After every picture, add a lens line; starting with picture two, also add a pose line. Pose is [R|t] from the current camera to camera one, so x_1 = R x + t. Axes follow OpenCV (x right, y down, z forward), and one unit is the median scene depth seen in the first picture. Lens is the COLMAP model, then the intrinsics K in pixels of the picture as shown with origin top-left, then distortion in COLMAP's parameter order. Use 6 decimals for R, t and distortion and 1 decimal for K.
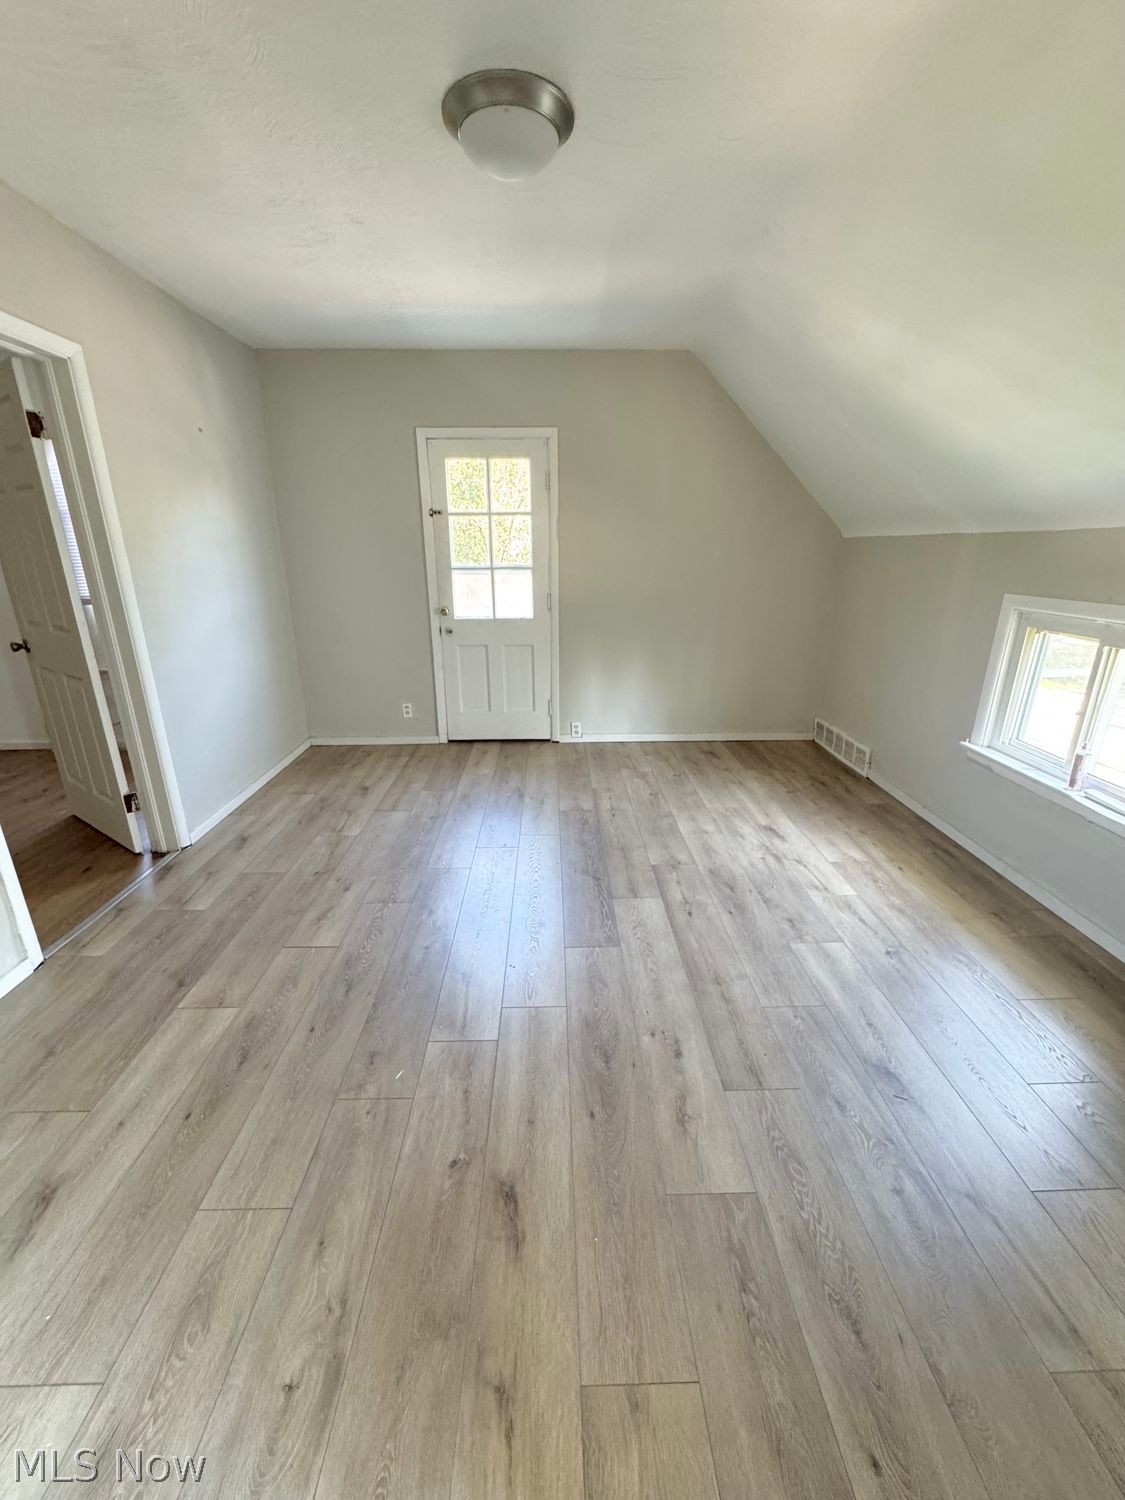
lens RADIAL K [[603.4, 0, 562.5], [0, 603.4, 750.0], [0, 0, 1]] dist [0.000931, 0.000232]
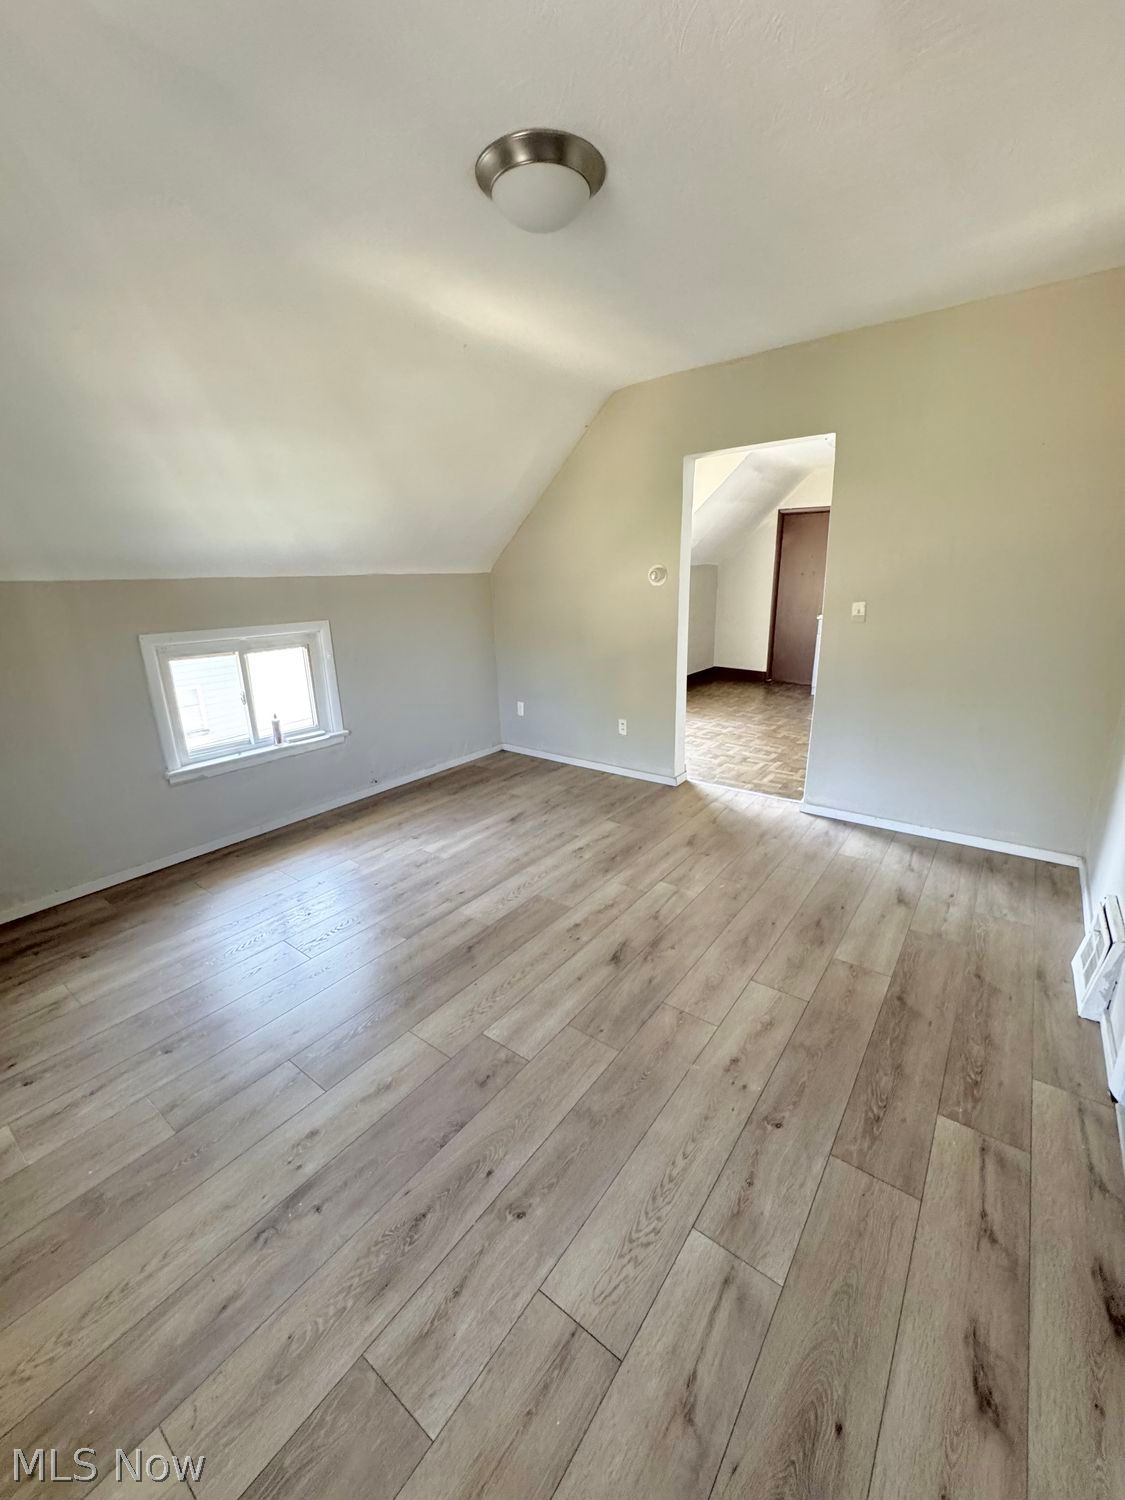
lens RADIAL K [[603.4, 0, 562.5], [0, 603.4, 750.0], [0, 0, 1]] dist [0.000931, 0.000232]
pose [[-0.784520, -0.158898, 0.599399, -0.630264], [0.216012, 0.836040, 0.504357, -0.534227], [-0.581263, 0.525156, -0.621566, 1.518234]]
